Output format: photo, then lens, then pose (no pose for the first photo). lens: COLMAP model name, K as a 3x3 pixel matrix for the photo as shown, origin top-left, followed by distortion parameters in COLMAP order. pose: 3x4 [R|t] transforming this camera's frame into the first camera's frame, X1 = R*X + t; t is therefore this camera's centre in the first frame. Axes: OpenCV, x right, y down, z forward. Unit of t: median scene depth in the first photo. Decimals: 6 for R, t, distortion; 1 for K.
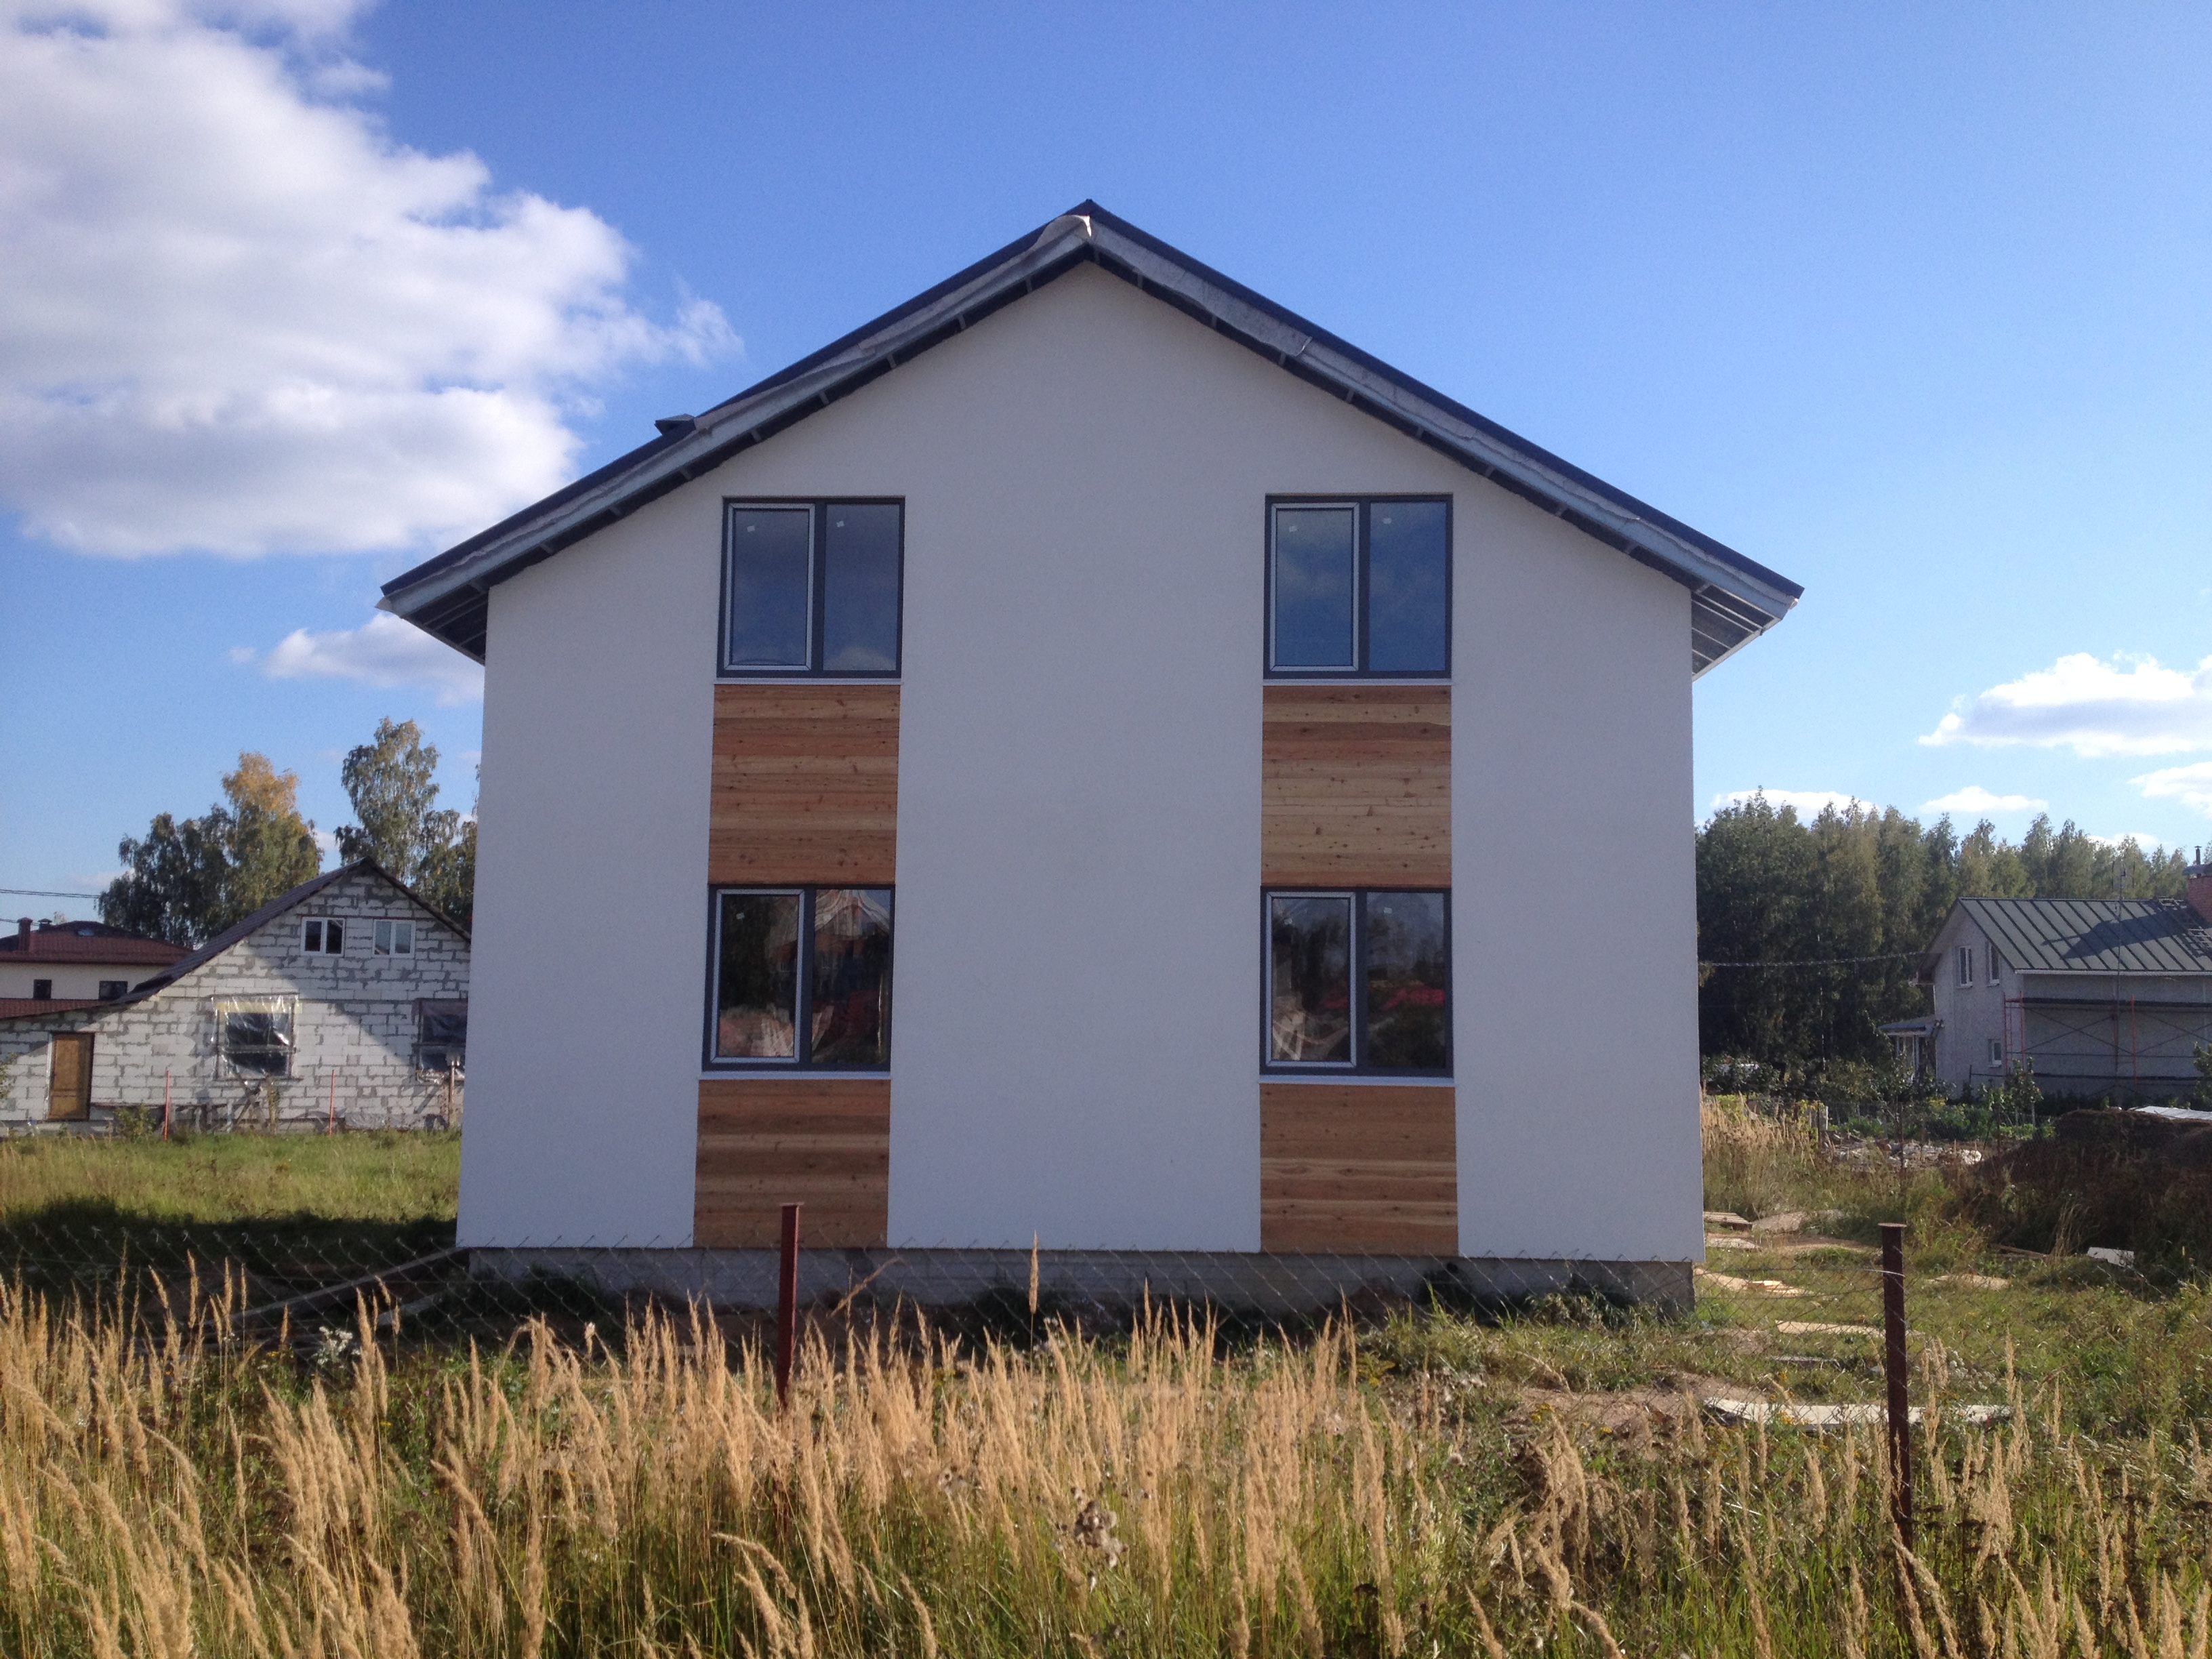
lens RADIAL K [[2073.0, 0, 1091.6], [0, 2073.0, 826.4], [0, 0, 1]] dist [0.208319, -0.443247]
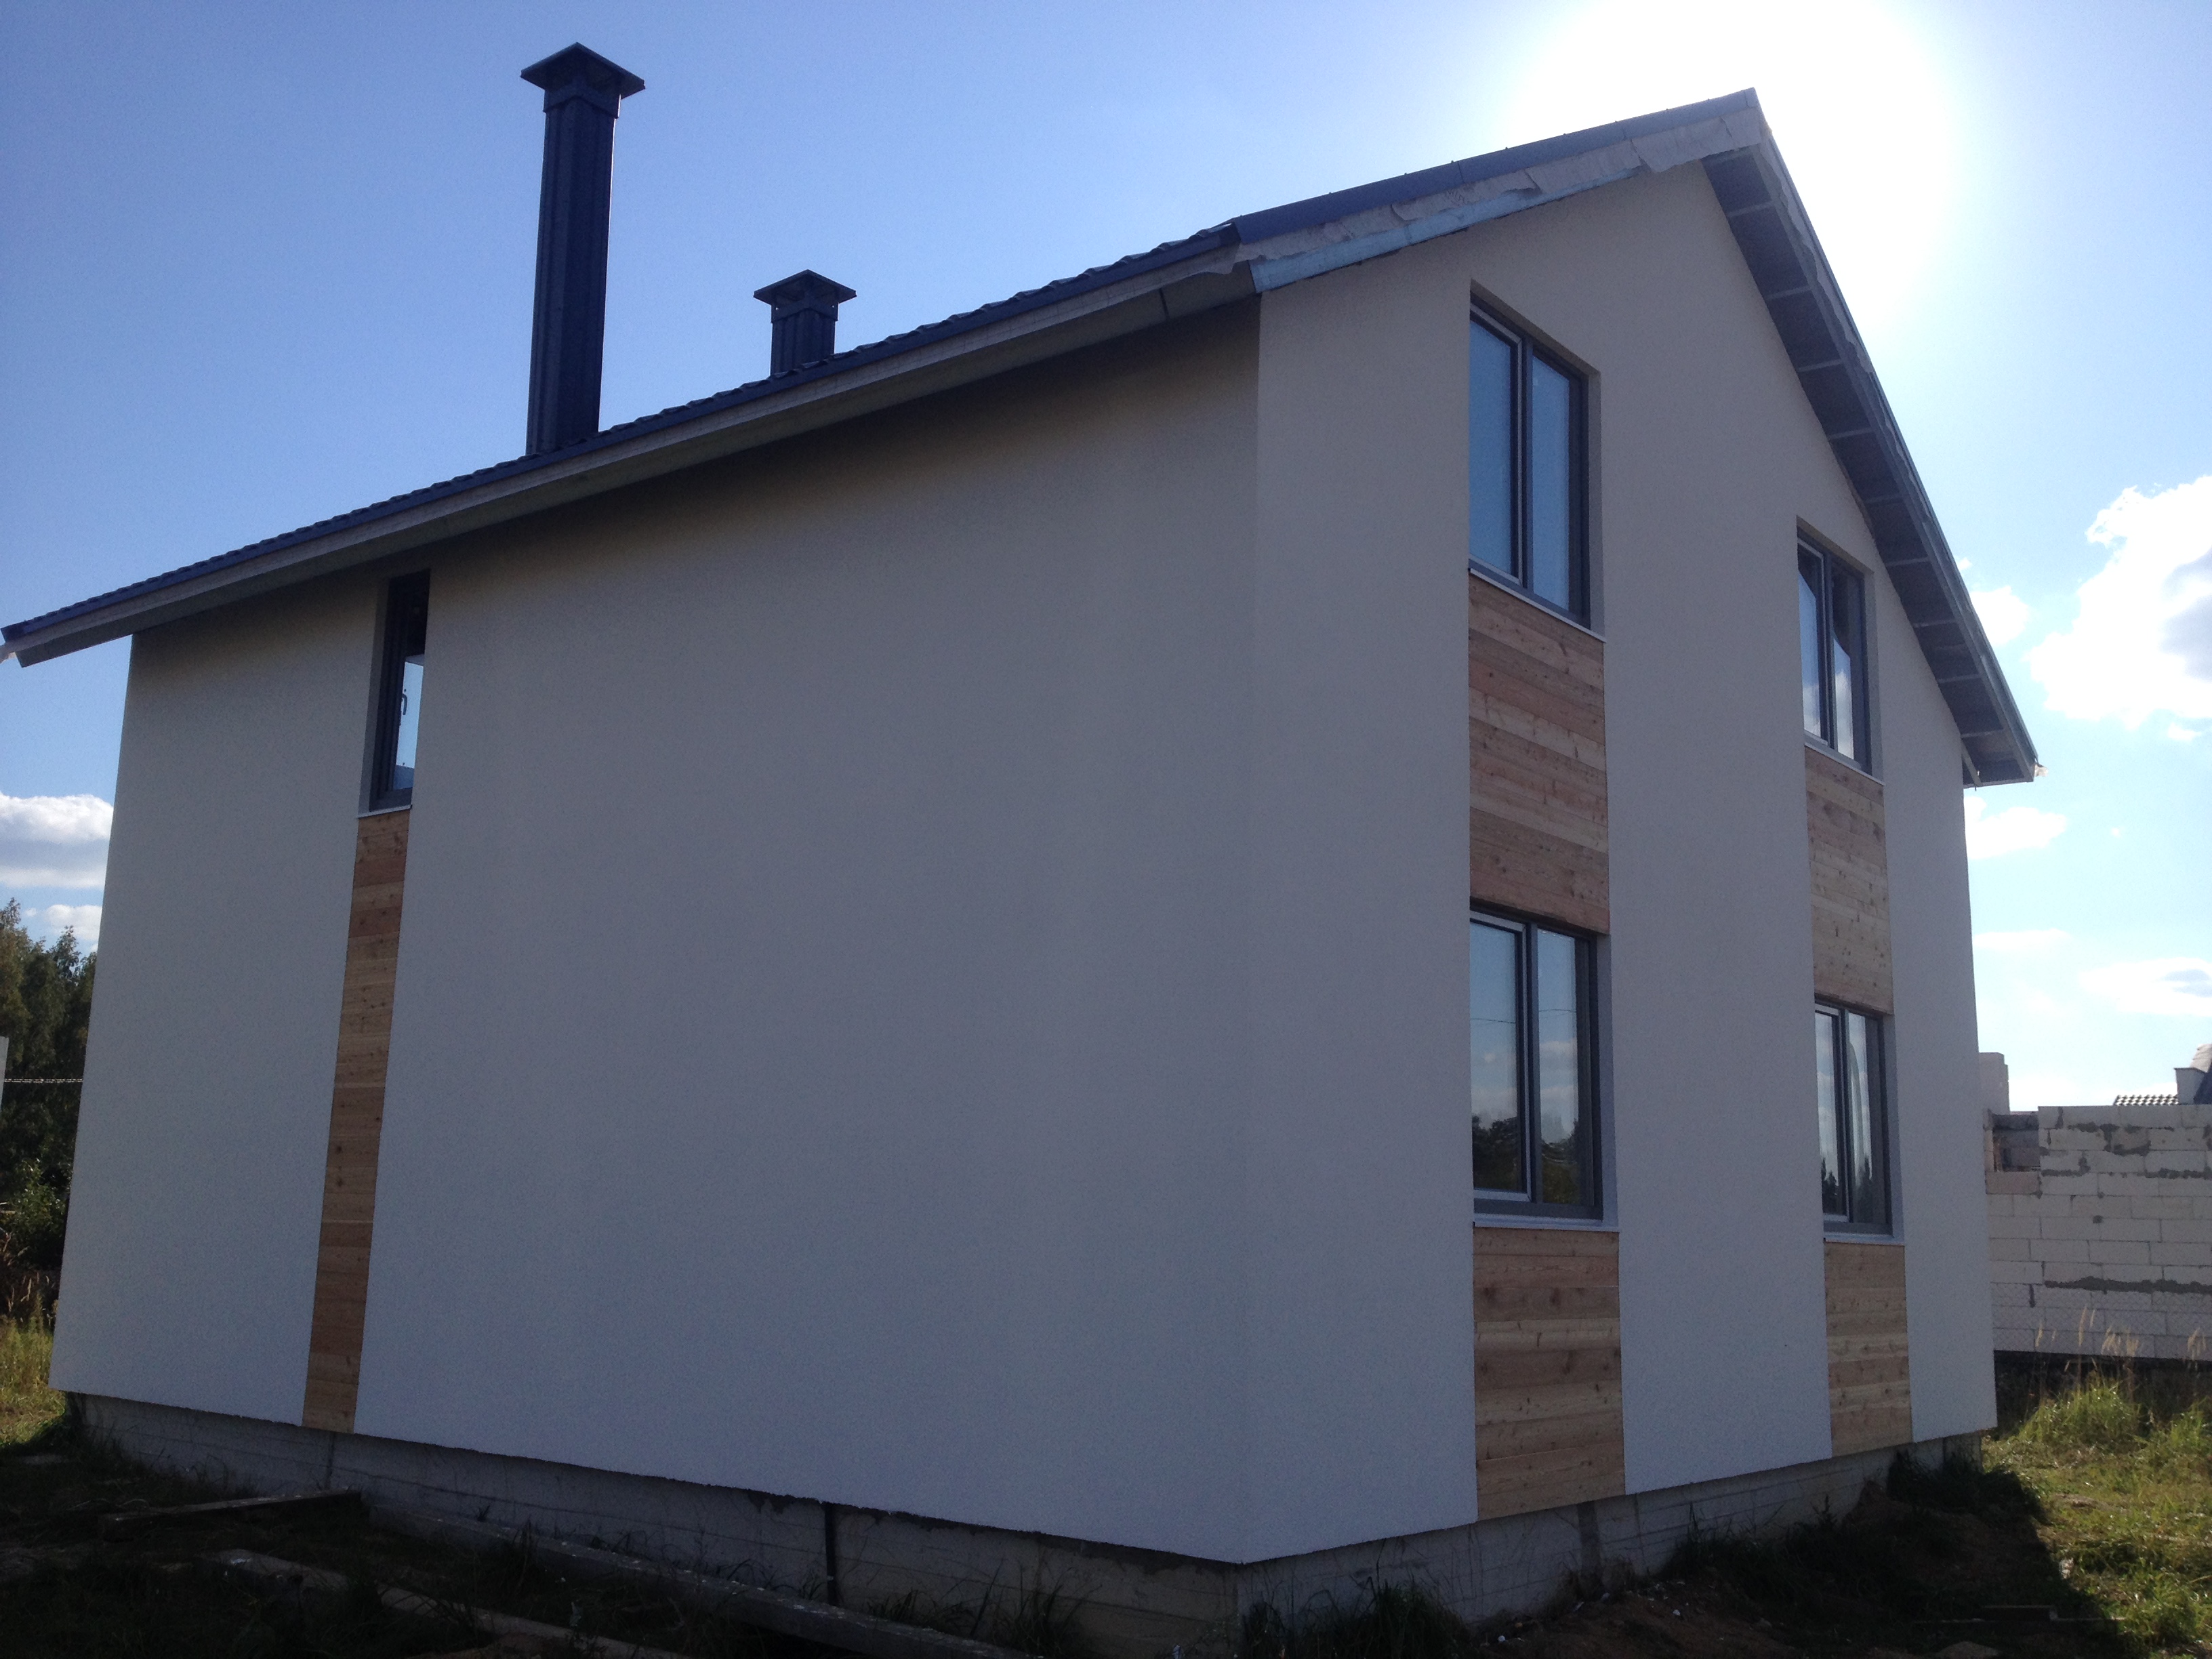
lens RADIAL K [[2073.0, 0, 1091.6], [0, 2073.0, 826.4], [0, 0, 1]] dist [0.208319, -0.443247]
pose [[0.584632, 0.156270, 0.796106, -0.737227], [-0.106352, 0.987568, -0.115752, 0.089592], [-0.804298, -0.016995, 0.593983, 0.738392]]
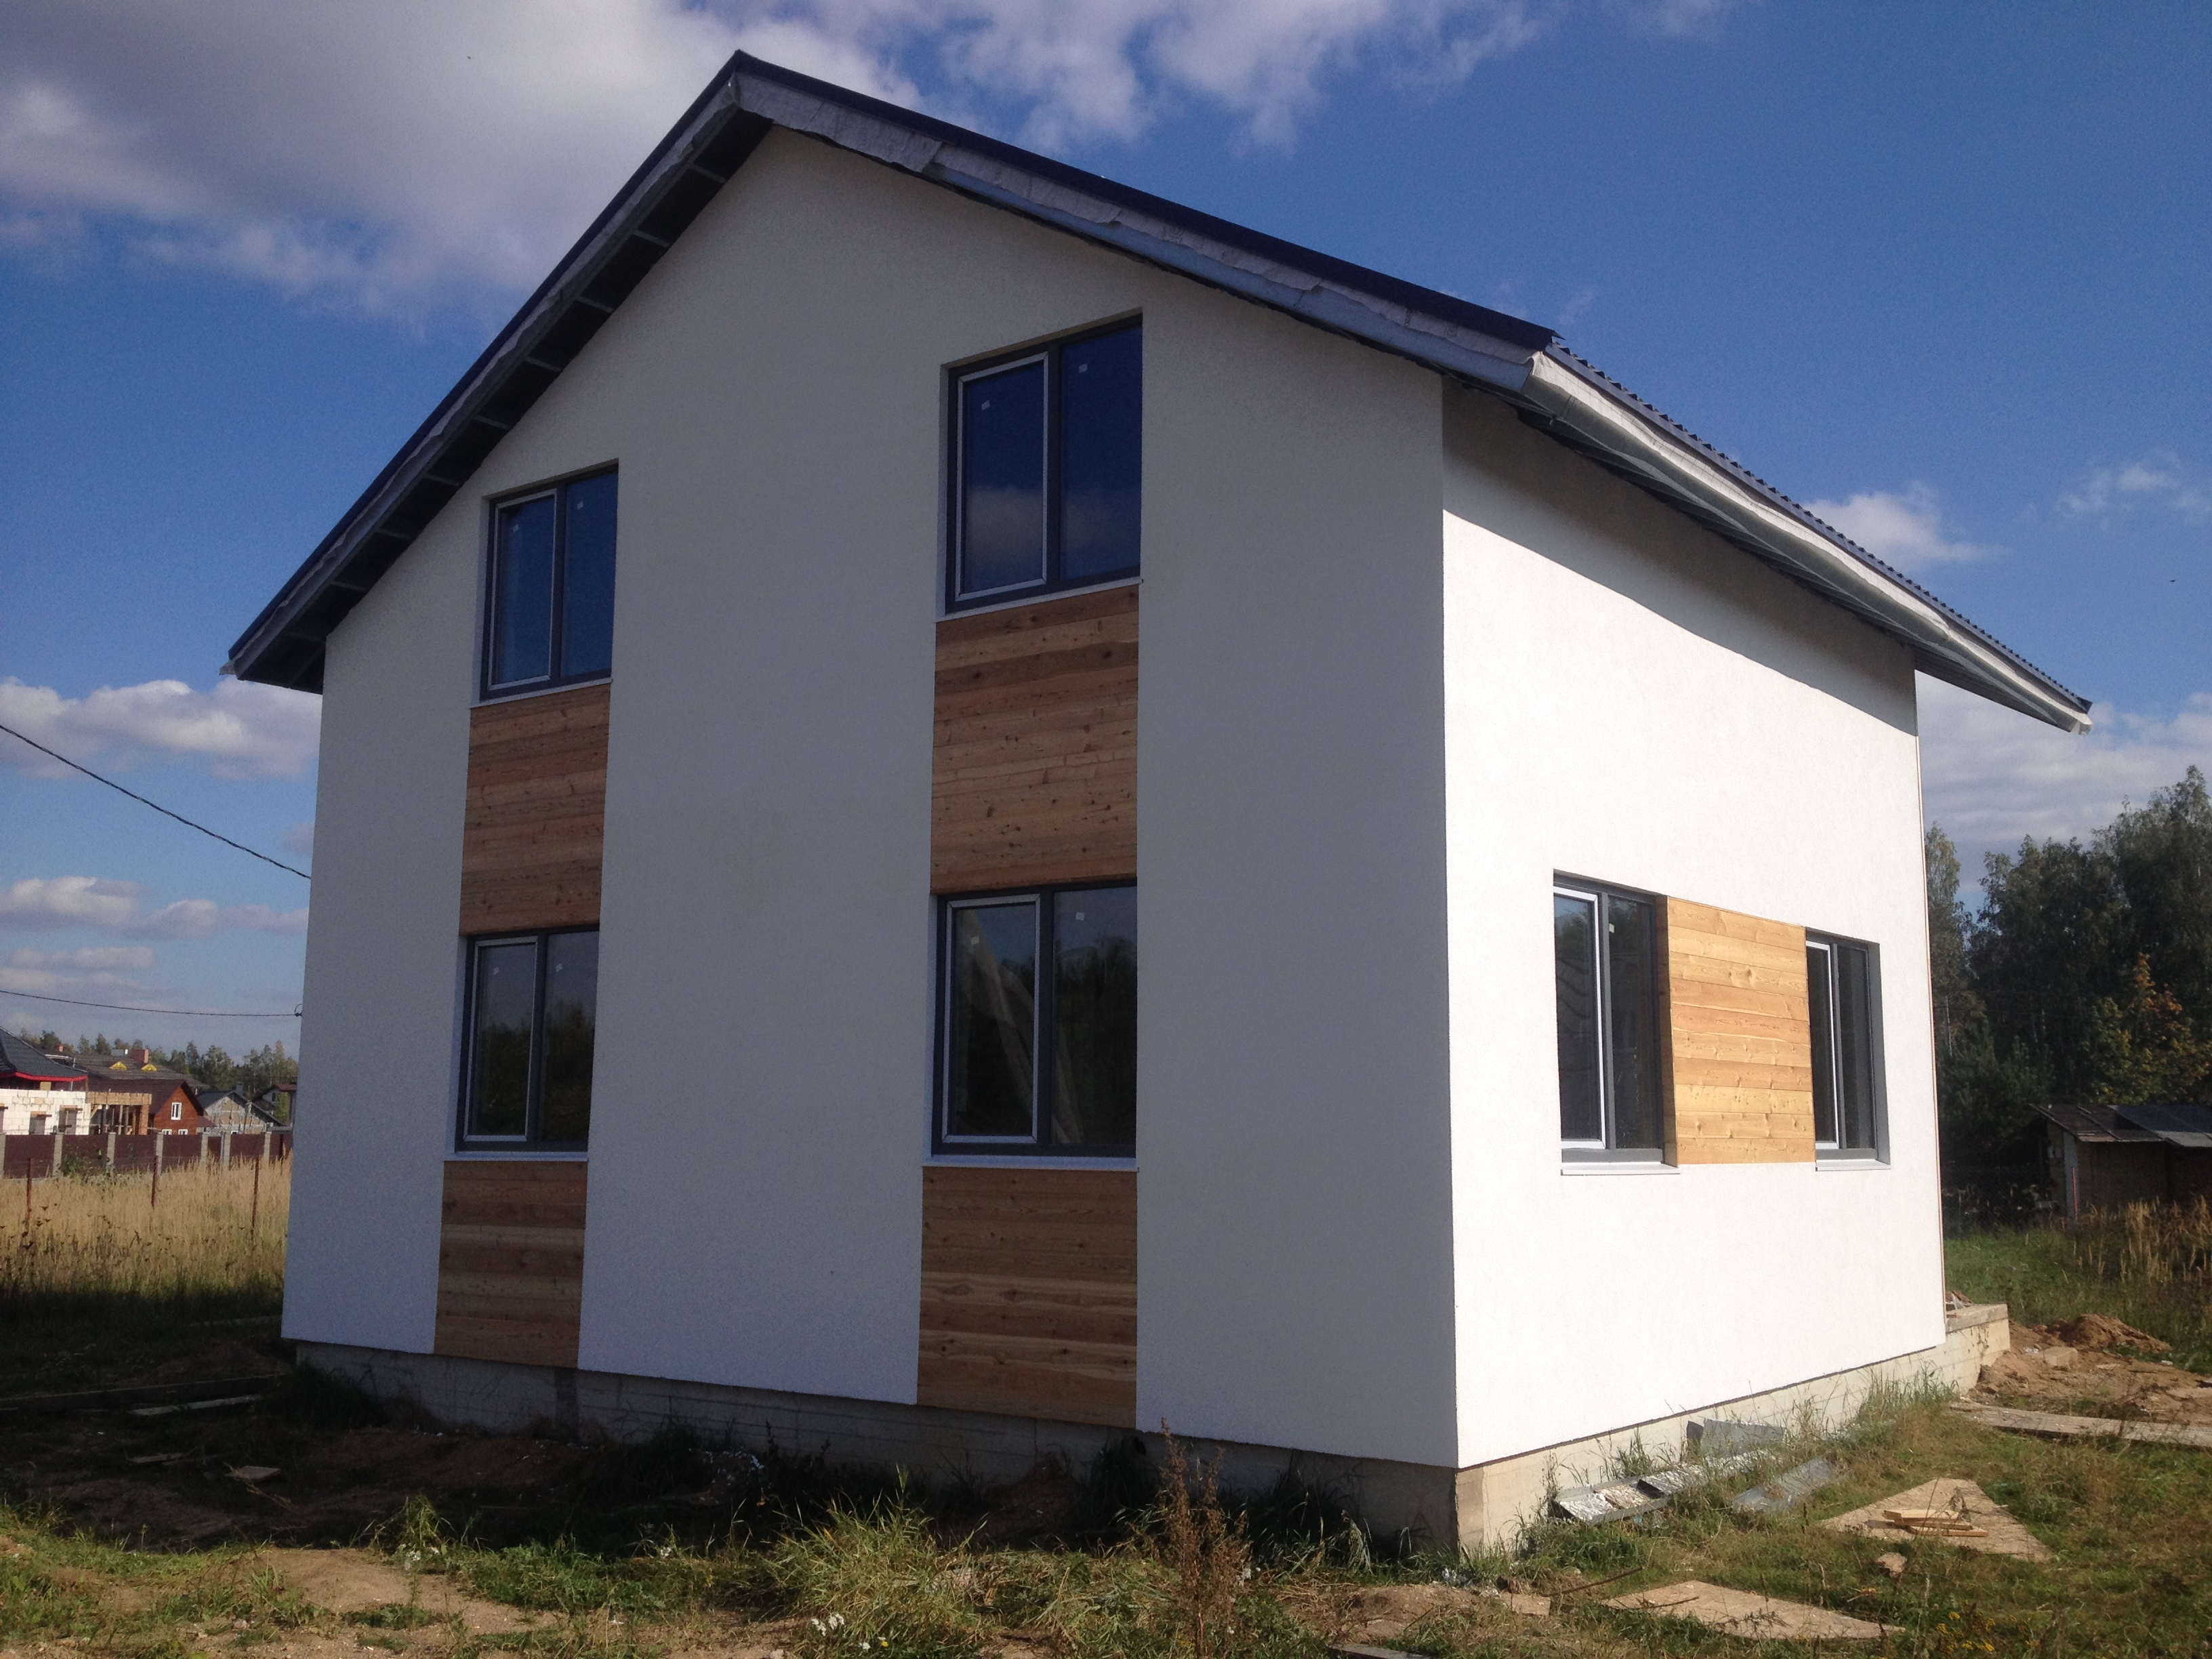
lens RADIAL K [[2073.0, 0, 1091.6], [0, 2073.0, 826.4], [0, 0, 1]] dist [0.208319, -0.443247]
pose [[0.814320, -0.087042, -0.573853, 0.548274], [0.062812, 0.996100, -0.061957, 0.053807], [0.577008, 0.014408, 0.816611, 0.435565]]
